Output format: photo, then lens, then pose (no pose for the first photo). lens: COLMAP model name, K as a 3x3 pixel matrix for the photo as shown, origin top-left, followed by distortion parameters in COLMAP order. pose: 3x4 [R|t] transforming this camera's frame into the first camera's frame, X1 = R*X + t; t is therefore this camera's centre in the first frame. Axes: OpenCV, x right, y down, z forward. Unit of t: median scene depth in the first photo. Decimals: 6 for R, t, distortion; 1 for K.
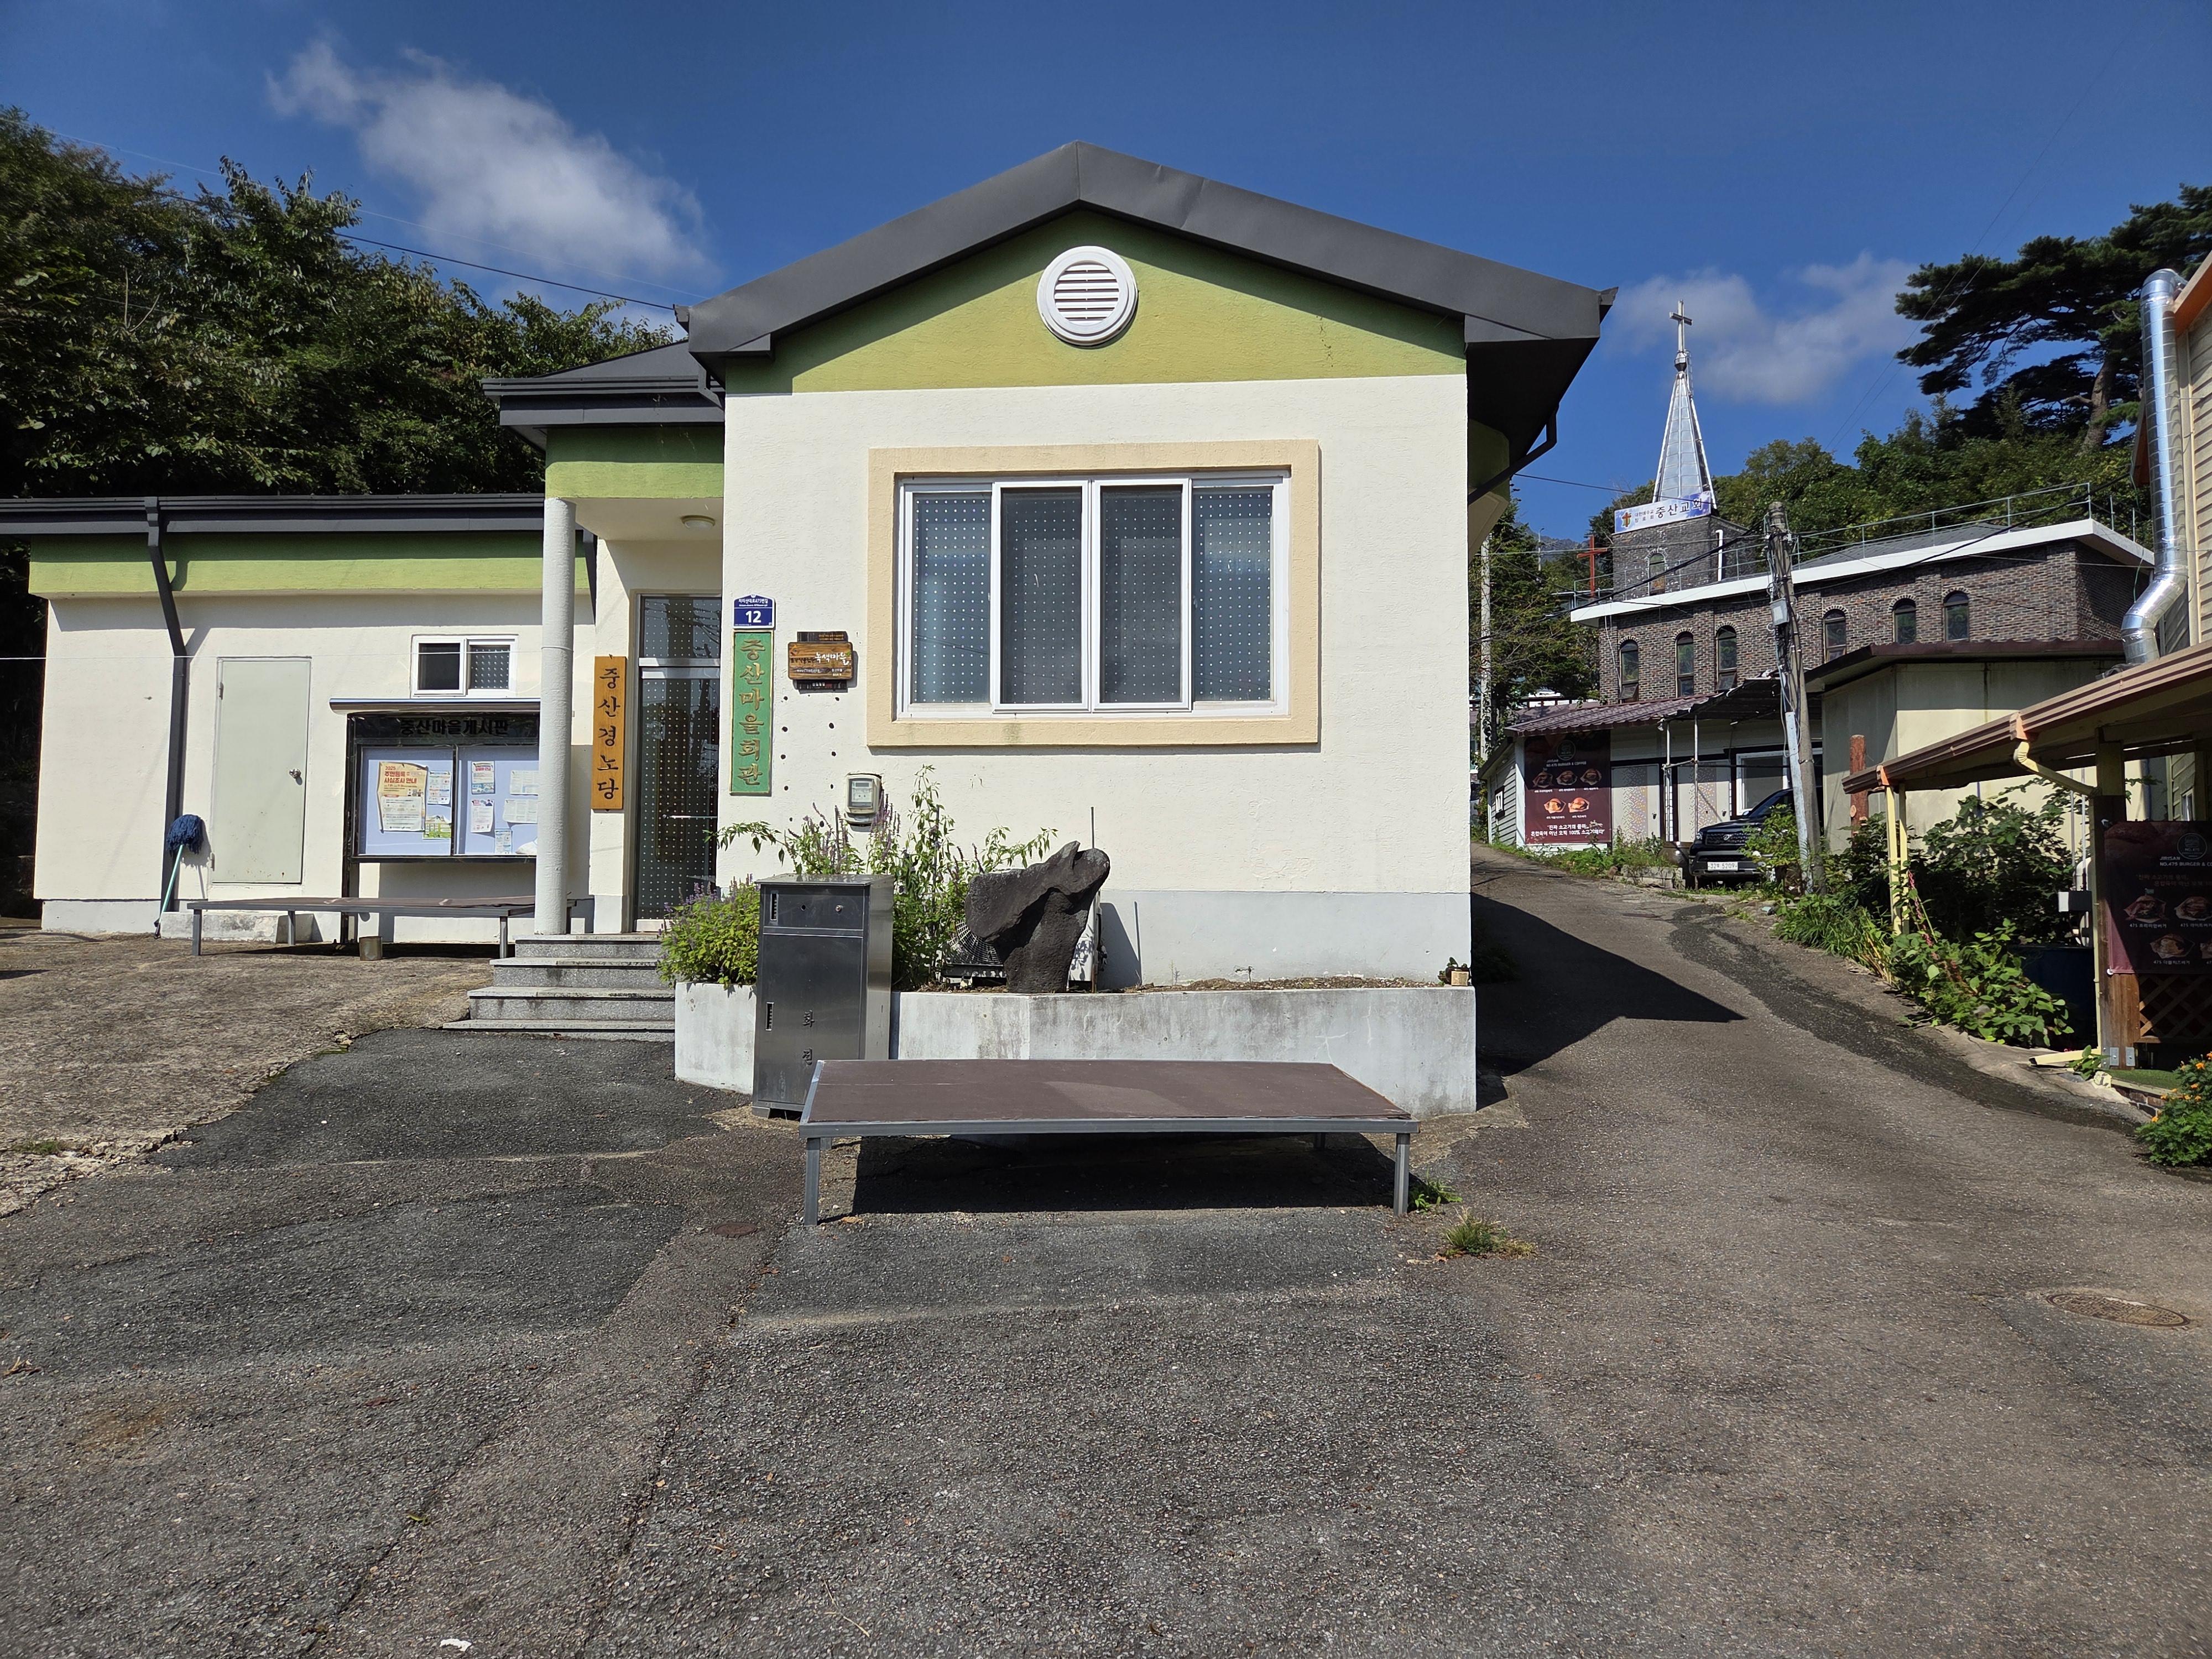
lens RADIAL K [[1468.7, 0, 1142.5], [0, 1468.7, 827.8], [0, 0, 1]] dist [0.093202, -0.079941]
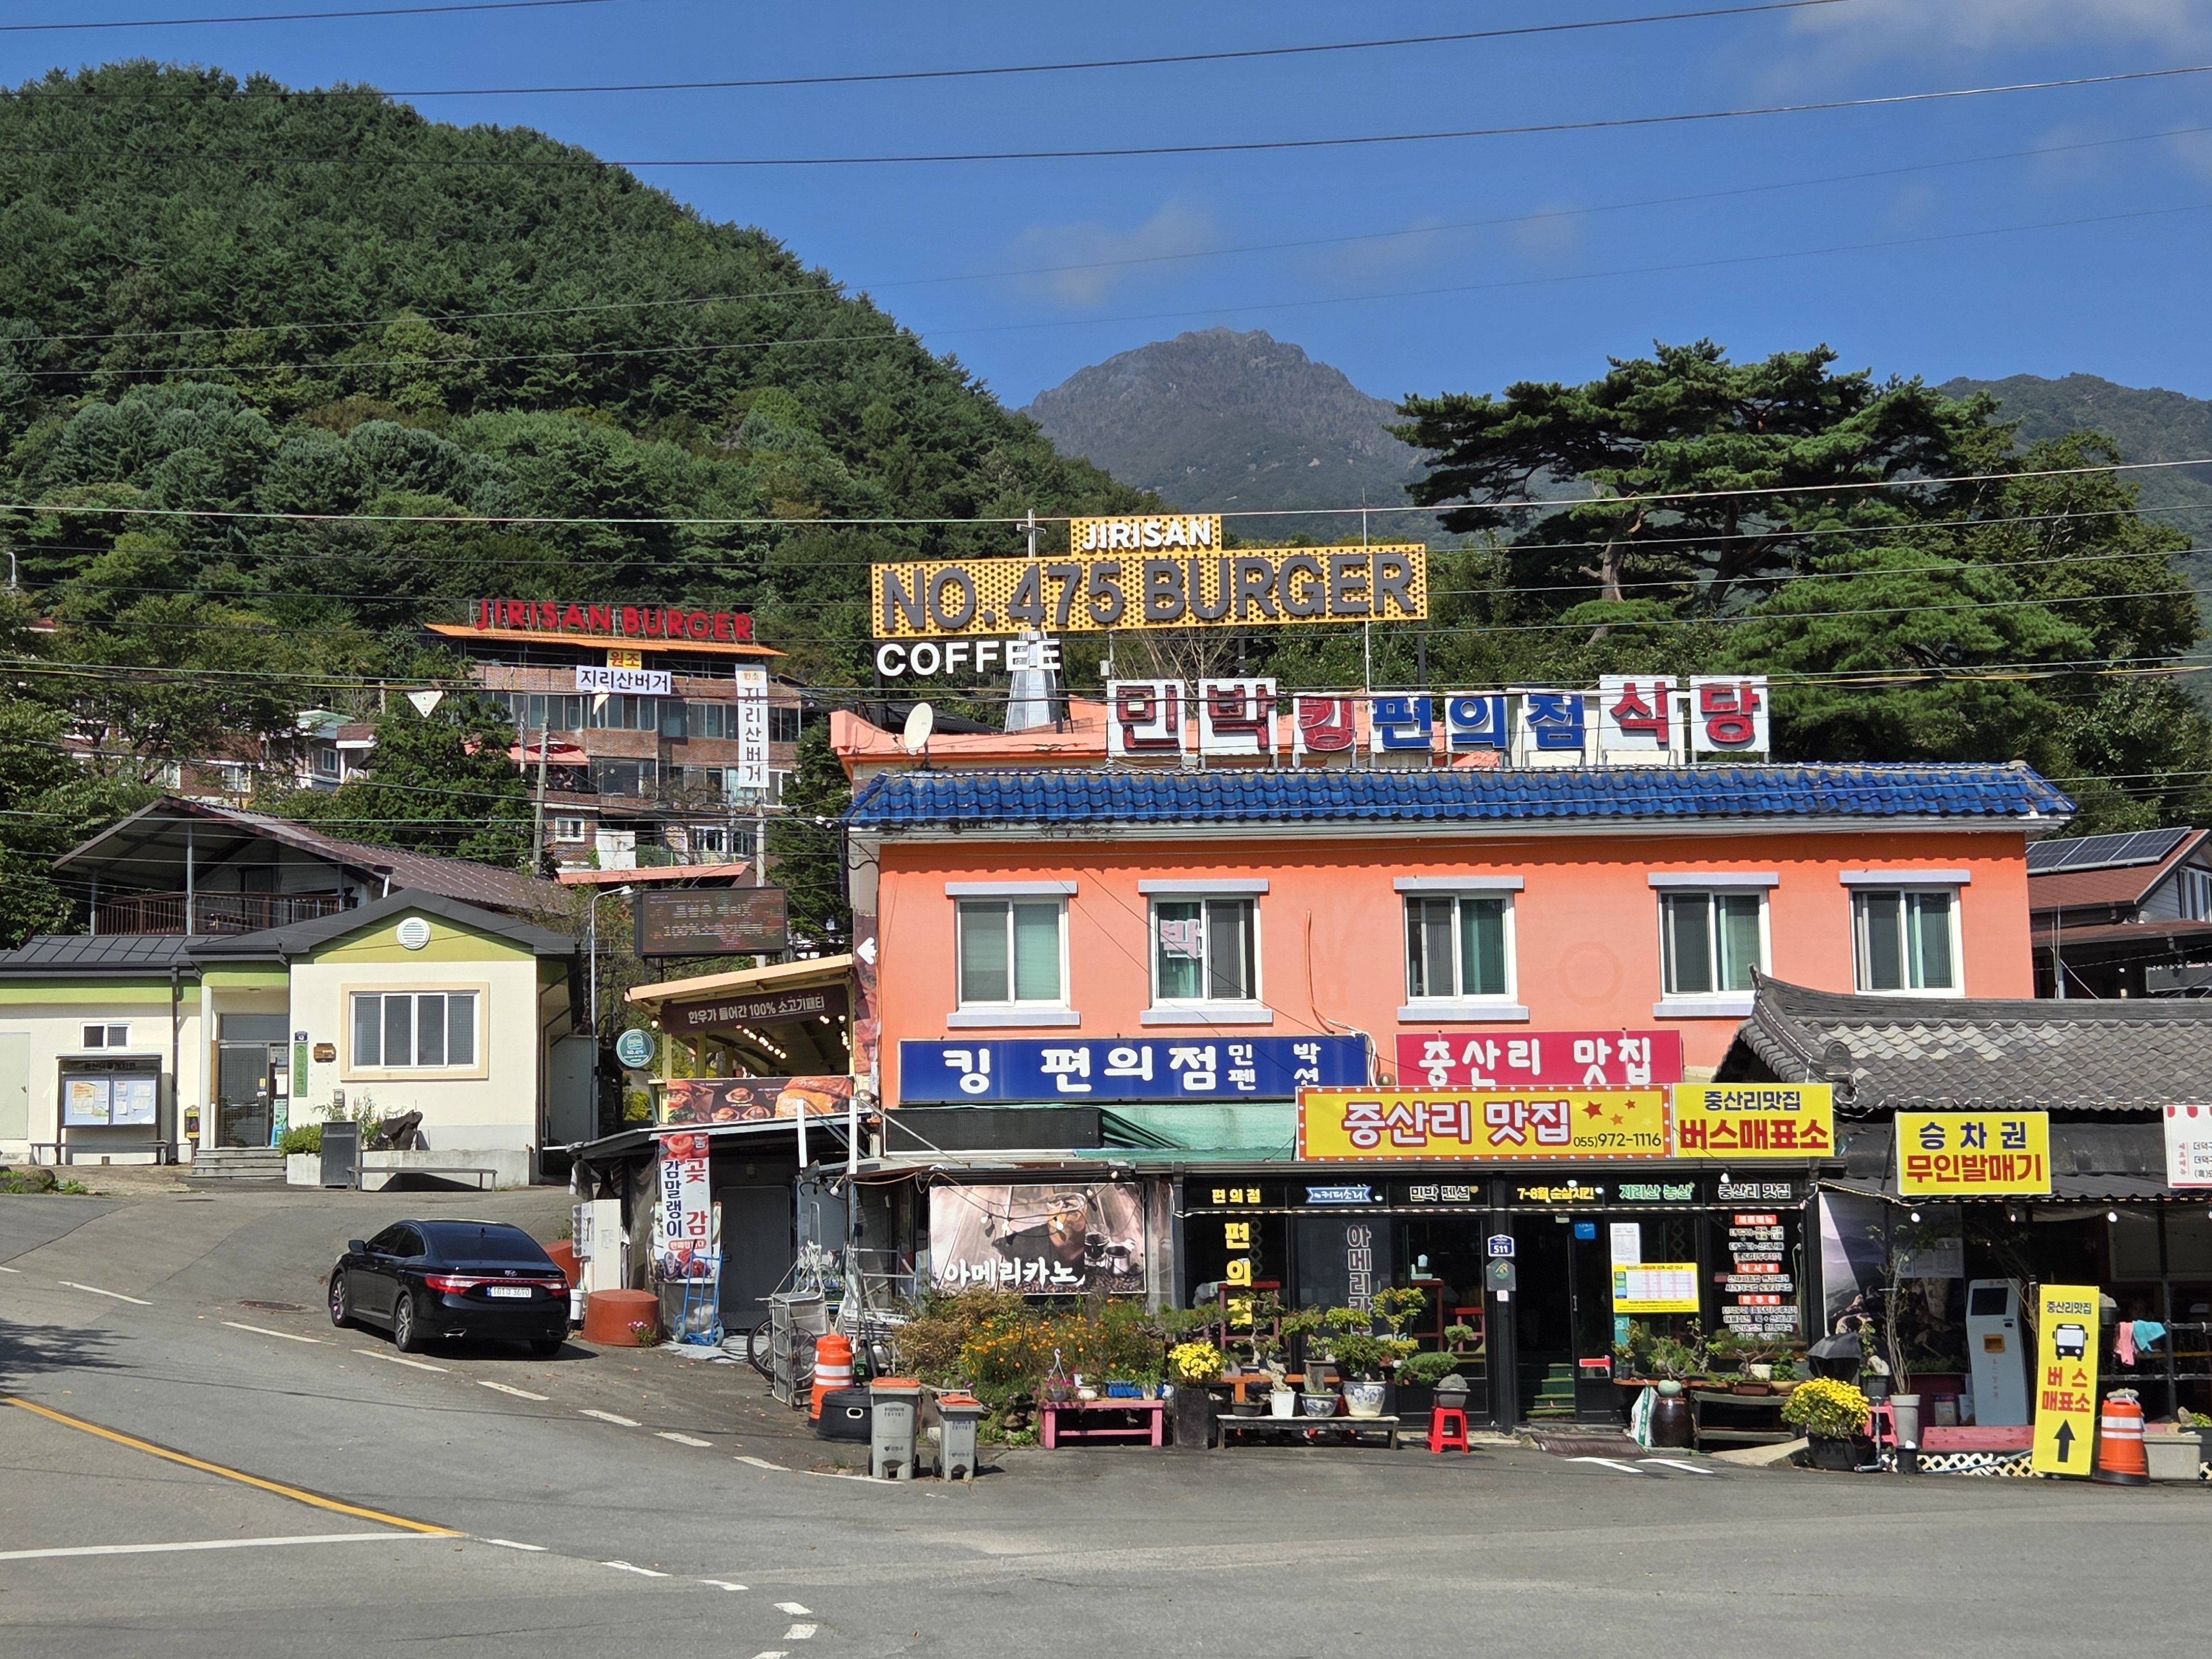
lens RADIAL K [[3899.6, 0, 1106.0], [0, 3899.6, 829.5], [0, 0, 1]] dist [0.182491, -0.850542]
pose [[0.982580, 0.002657, 0.185819, -0.109497], [0.011682, 0.997037, -0.076033, 0.050277], [-0.185470, 0.076879, 0.979638, -5.798160]]
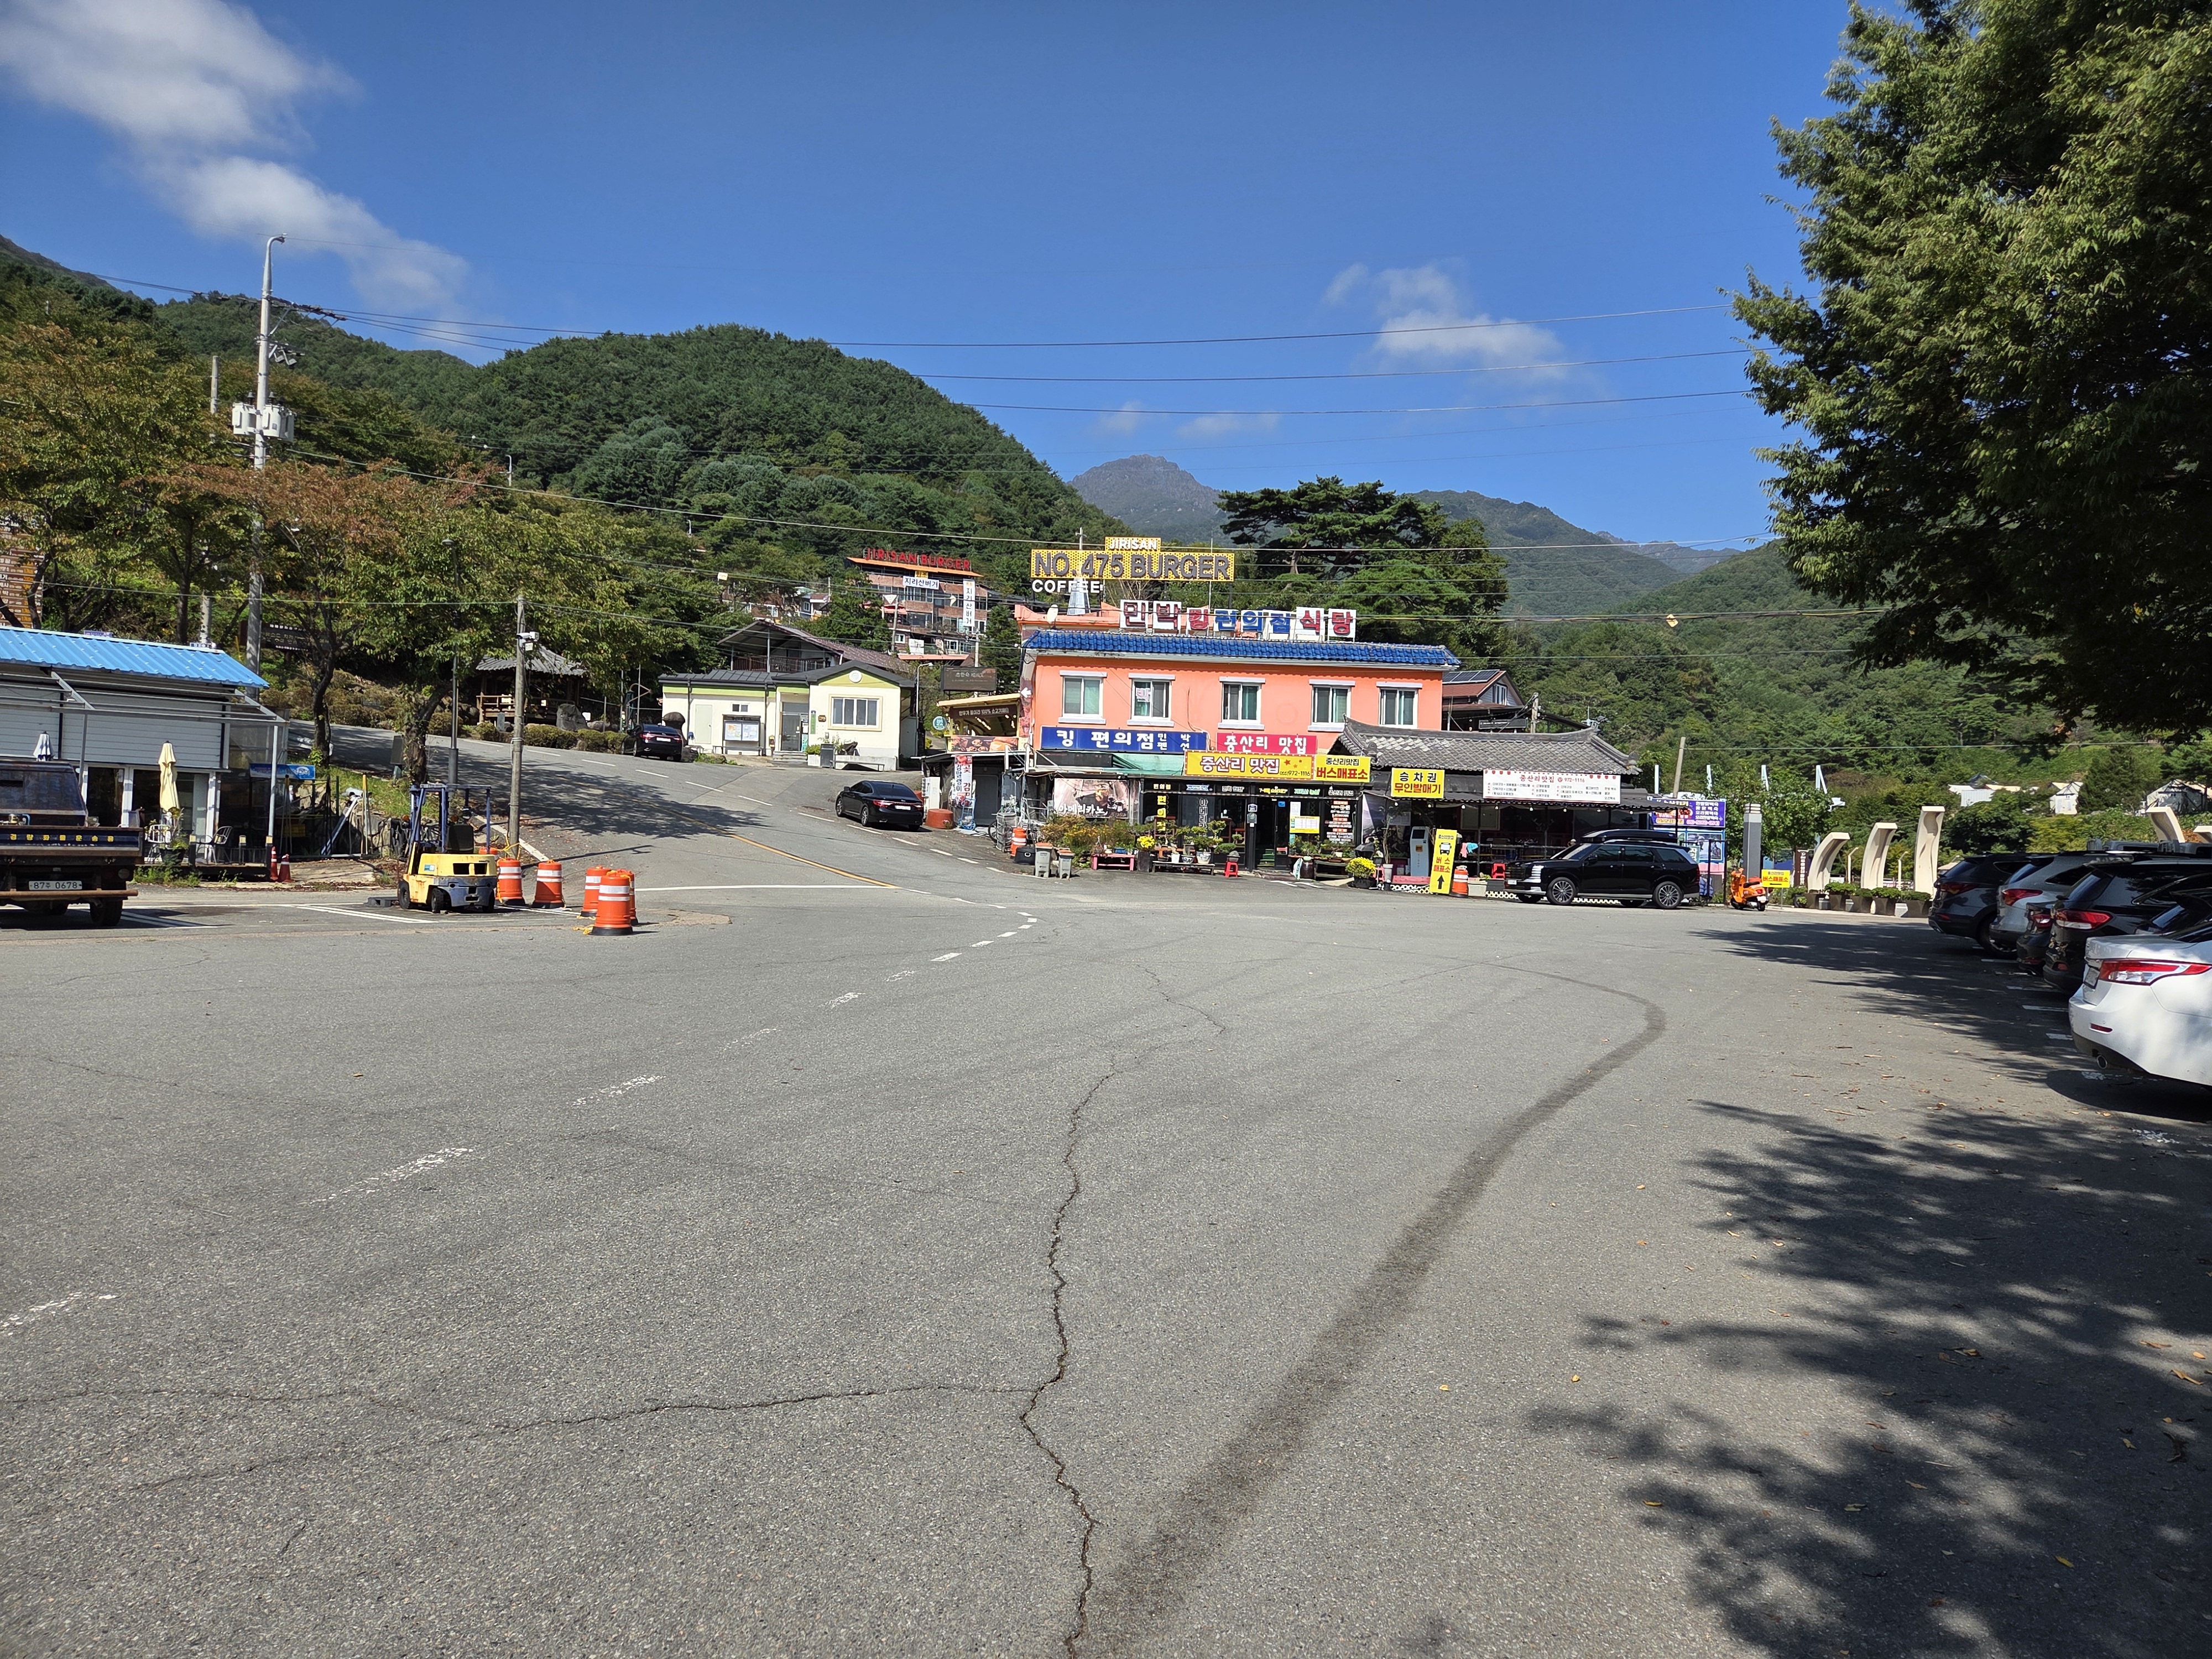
lens RADIAL K [[1468.7, 0, 1142.5], [0, 1468.7, 827.8], [0, 0, 1]] dist [0.093202, -0.079941]
pose [[0.974282, 0.025951, 0.223833, -0.240838], [-0.036886, 0.998314, 0.044814, 0.051660], [-0.222292, -0.051918, 0.973597, -6.046028]]
